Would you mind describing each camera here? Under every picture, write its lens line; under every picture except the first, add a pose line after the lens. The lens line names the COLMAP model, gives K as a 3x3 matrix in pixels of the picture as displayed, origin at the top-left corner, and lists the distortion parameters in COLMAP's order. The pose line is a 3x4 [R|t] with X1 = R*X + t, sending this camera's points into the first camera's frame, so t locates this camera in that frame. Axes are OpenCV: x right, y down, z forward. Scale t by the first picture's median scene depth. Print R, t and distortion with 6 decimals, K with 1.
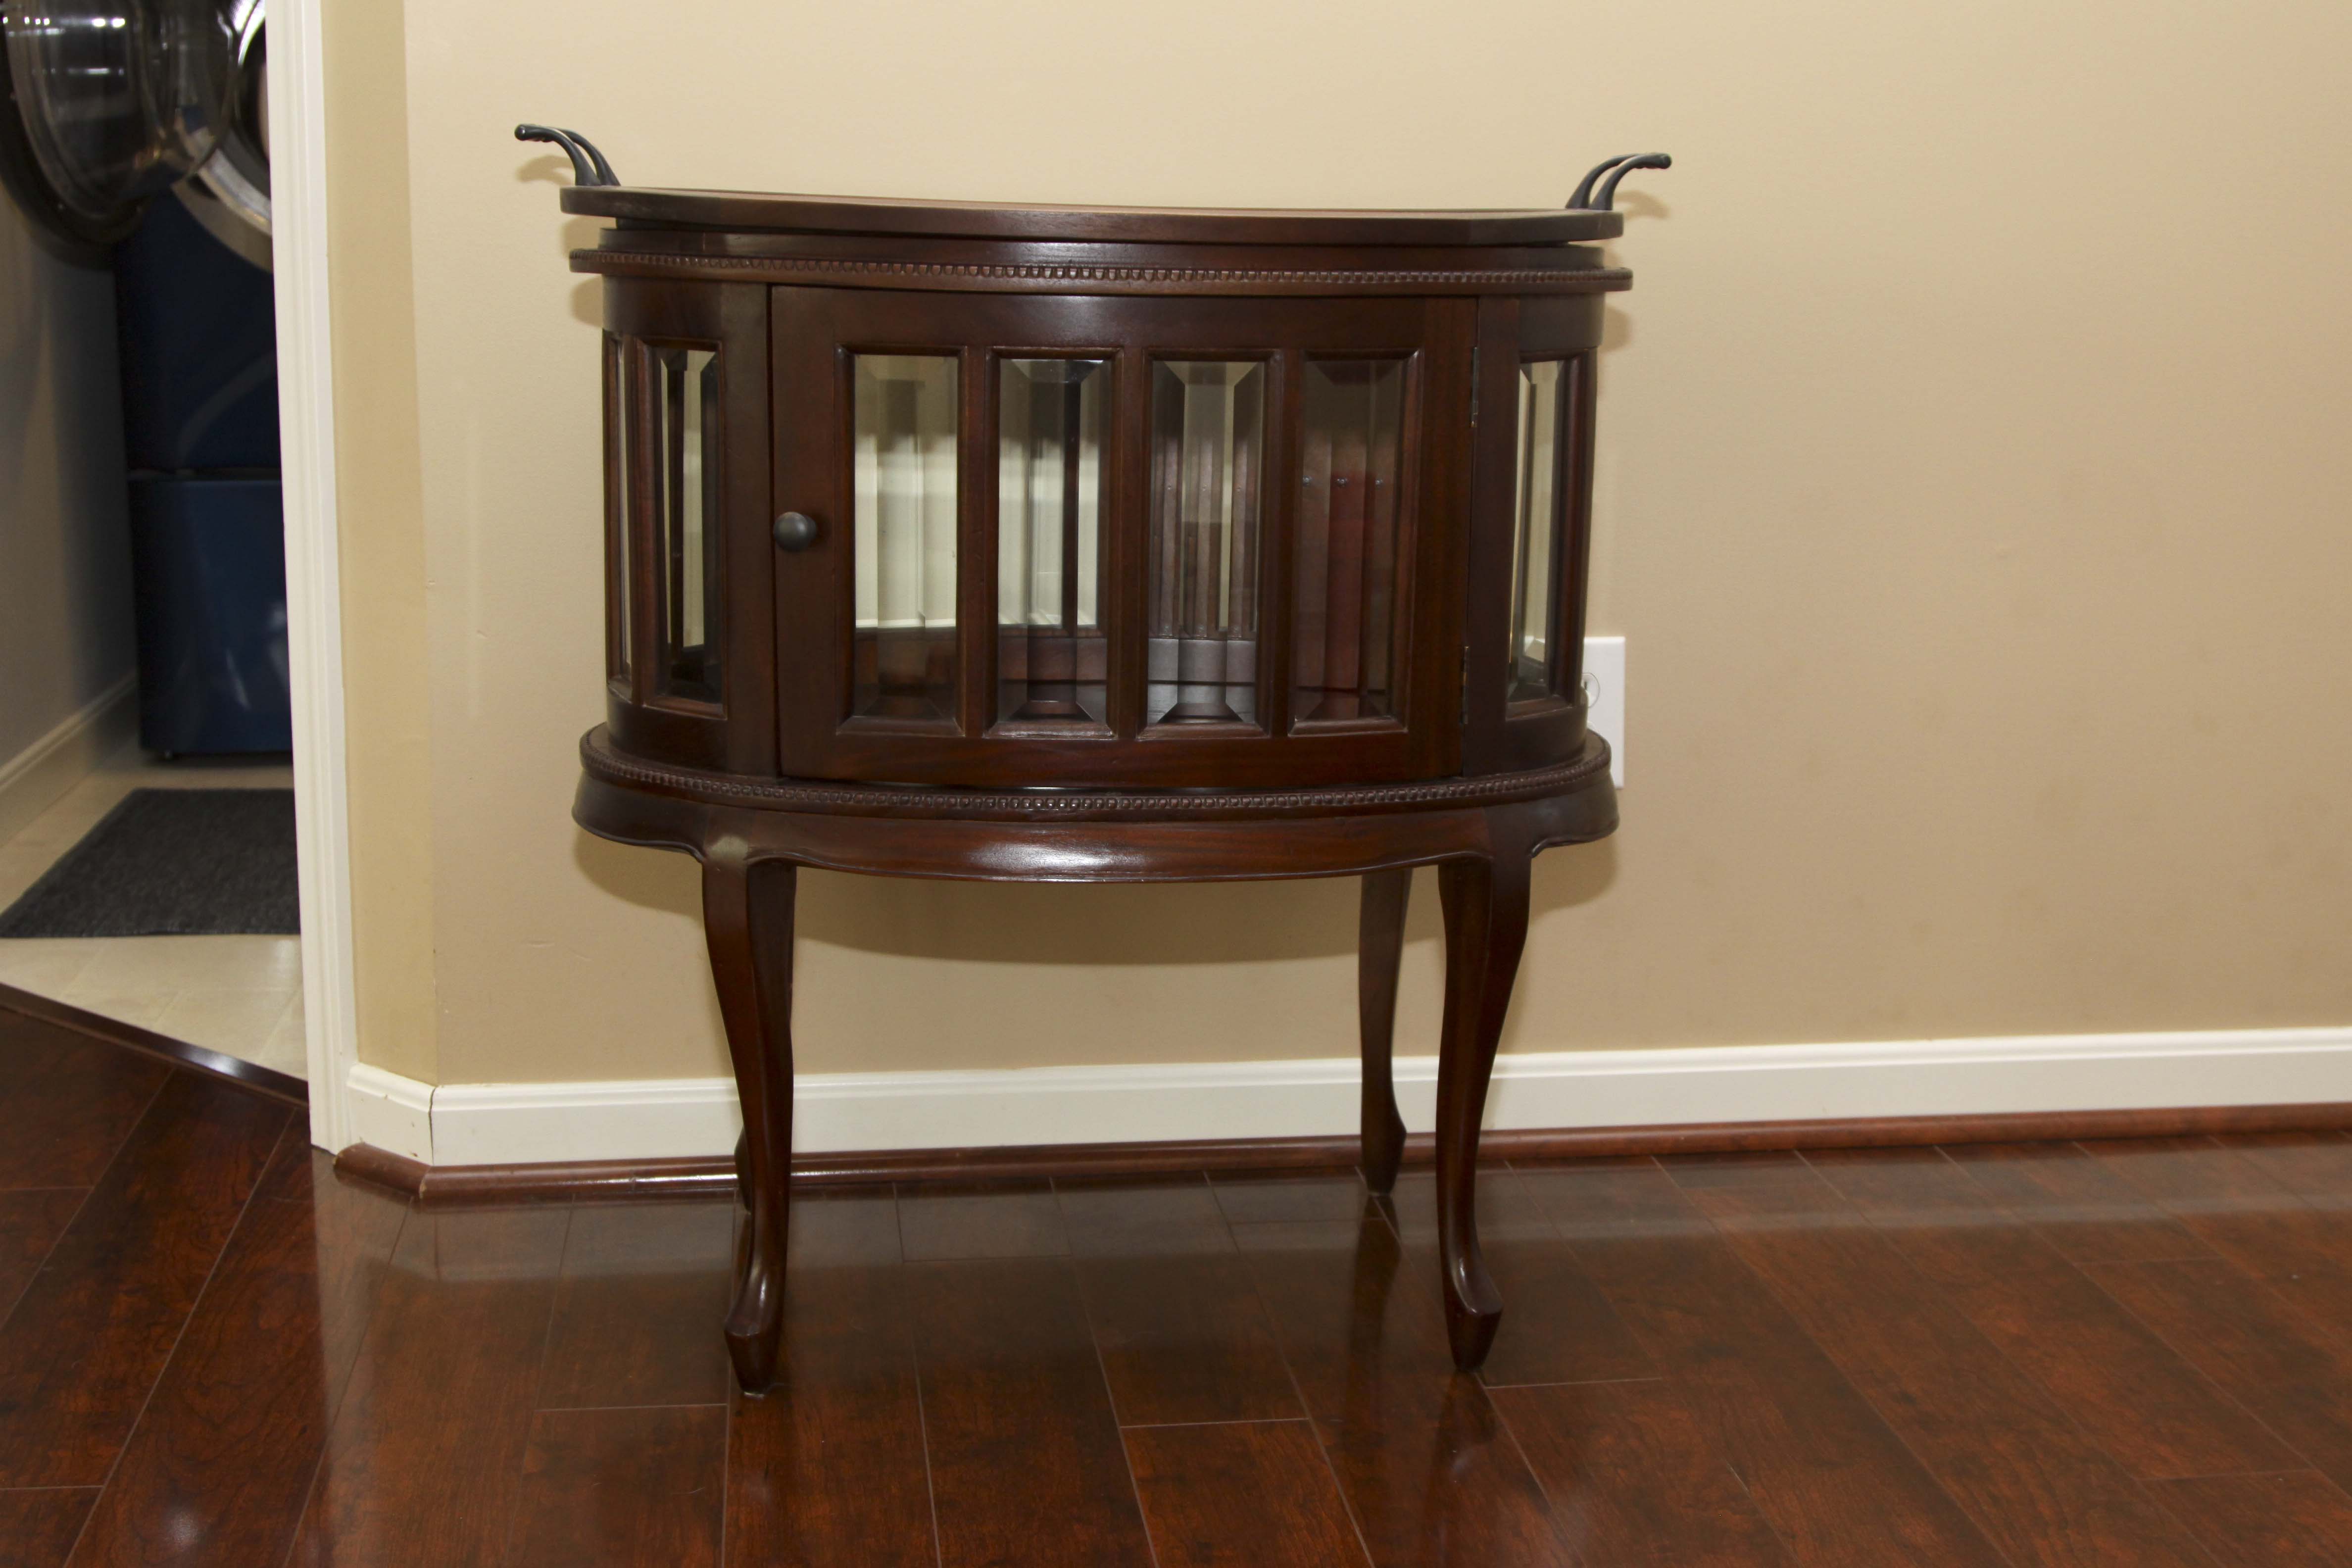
lens RADIAL K [[2853.9, 0, 1198.6], [0, 2853.9, 804.2], [0, 0, 1]] dist [-0.087635, 0.000000]
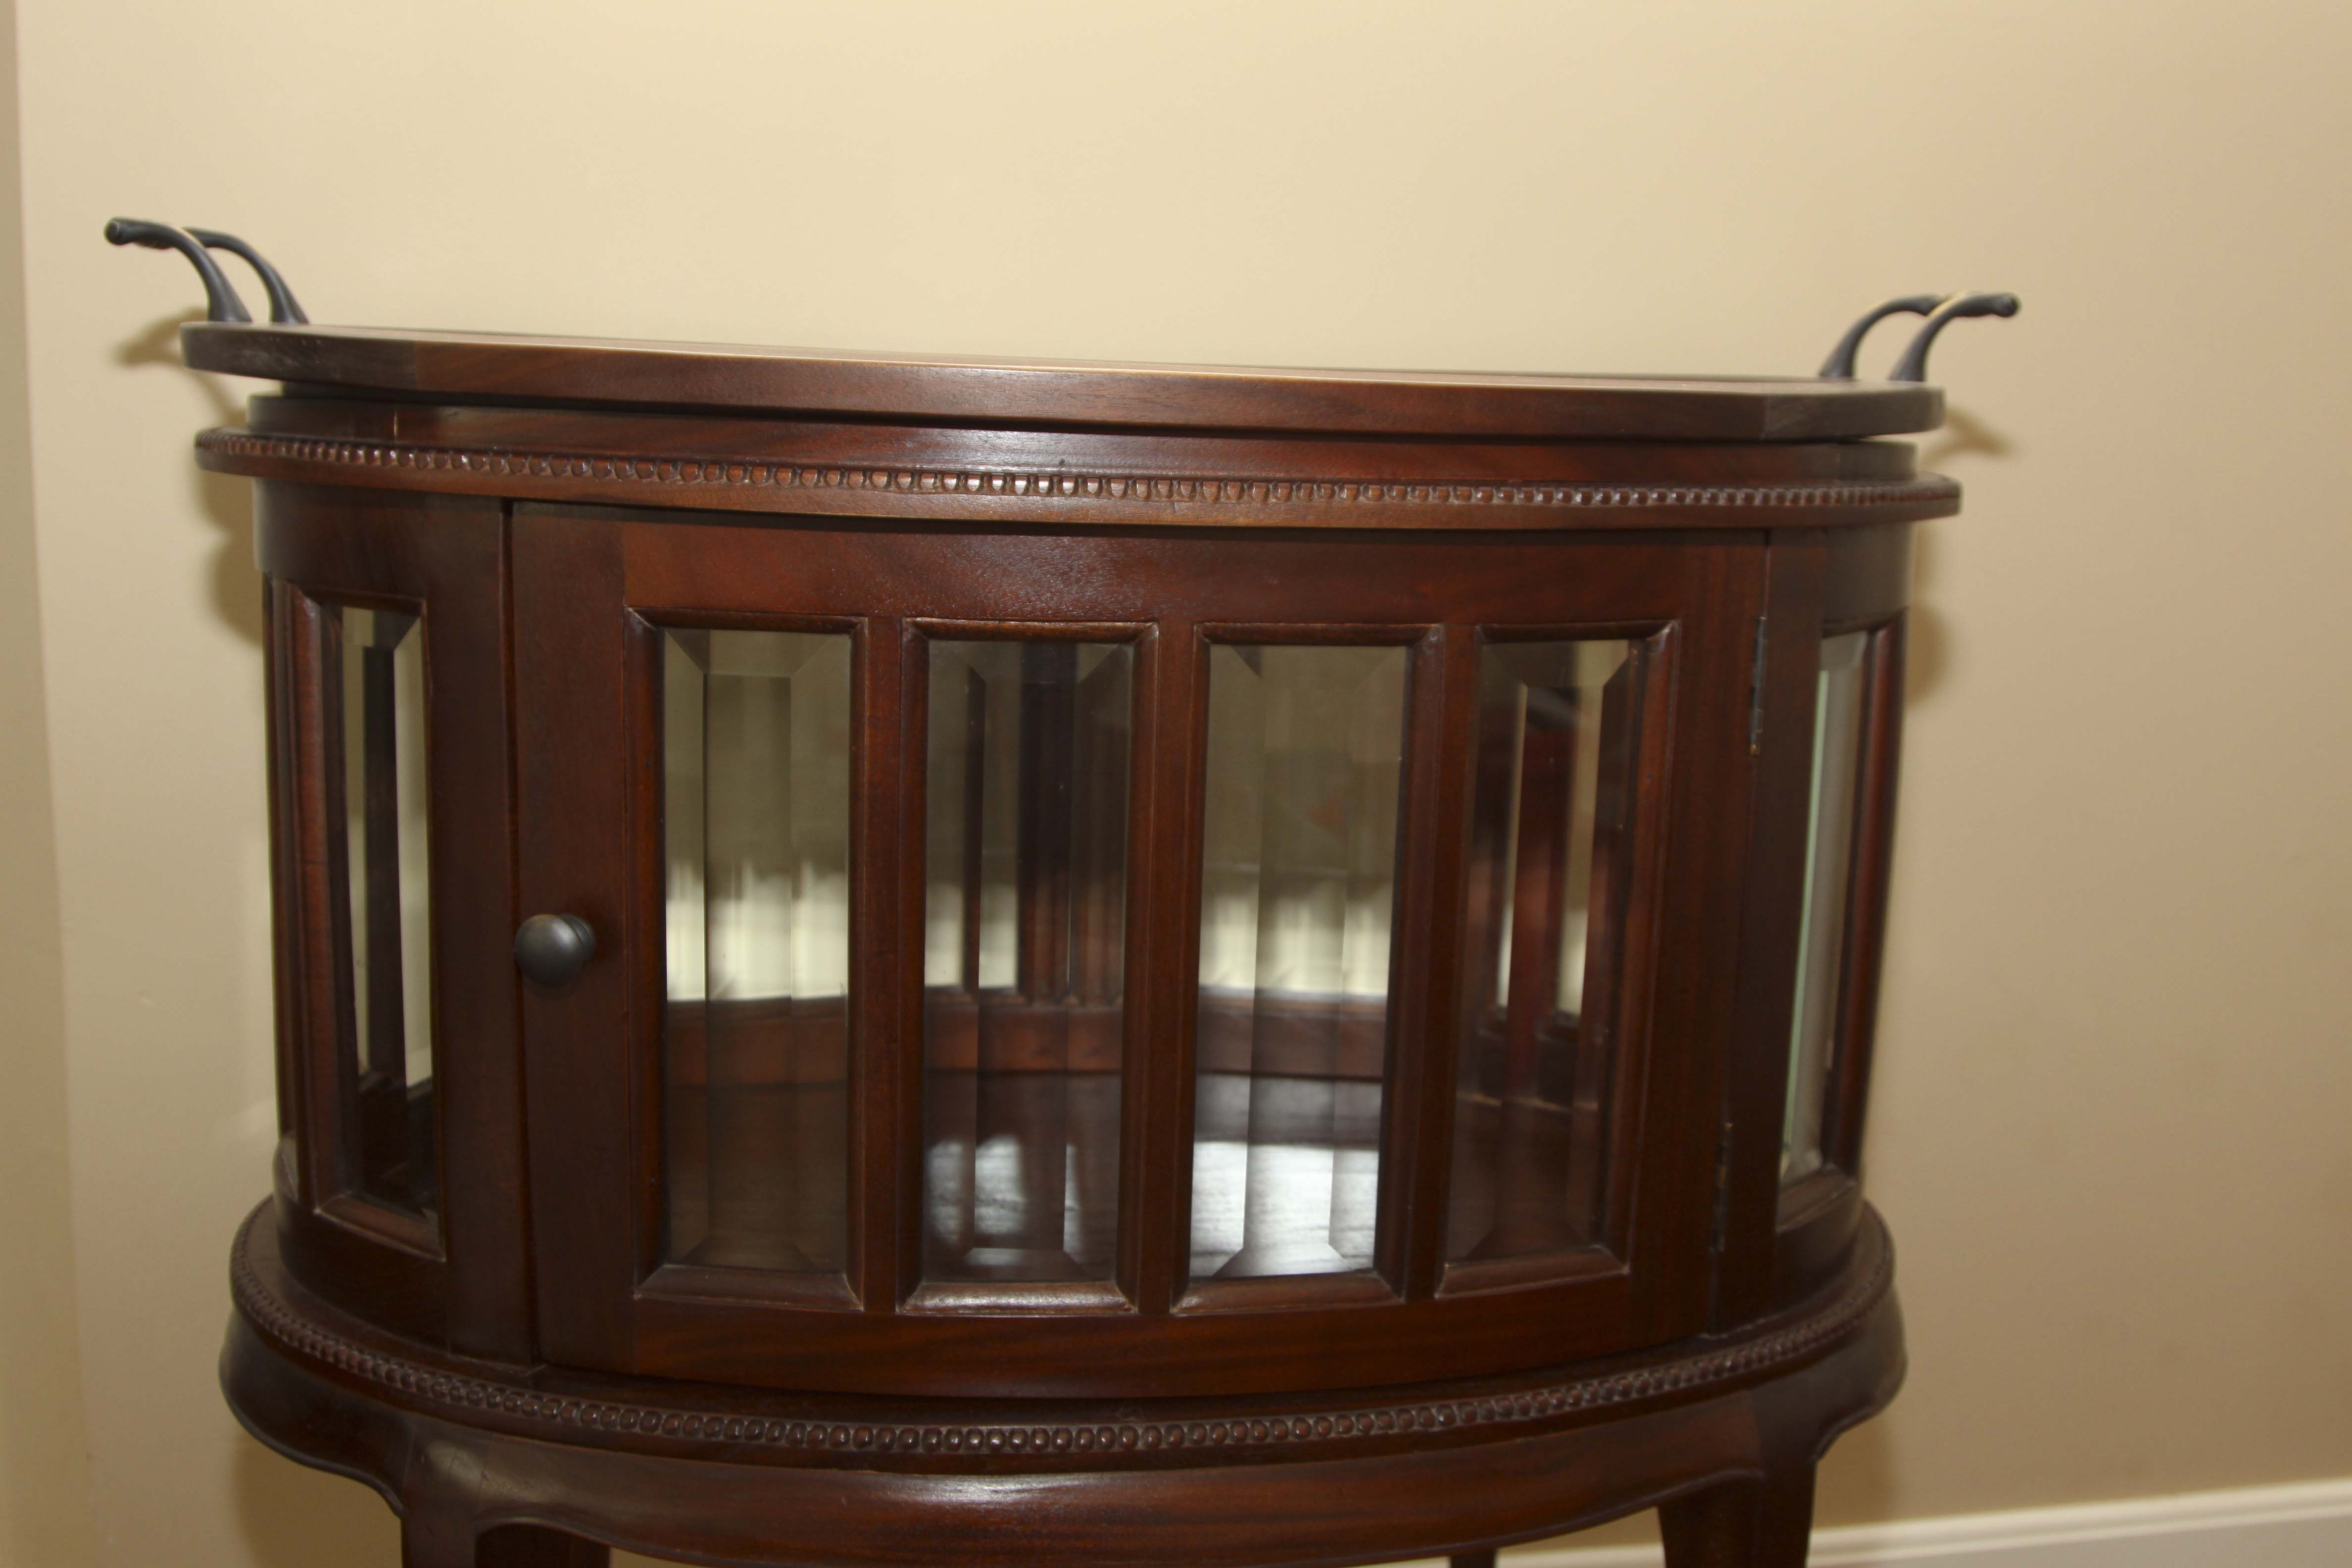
lens RADIAL K [[2463.6, 0, 1211.0], [0, 2463.6, 801.6], [0, 0, 1]] dist [-0.118831, 0.000000]
pose [[0.998805, 0.004381, 0.048674, -0.035315], [-0.002814, 0.999477, -0.032218, -0.100932], [-0.048790, 0.032042, 0.998295, 0.482674]]
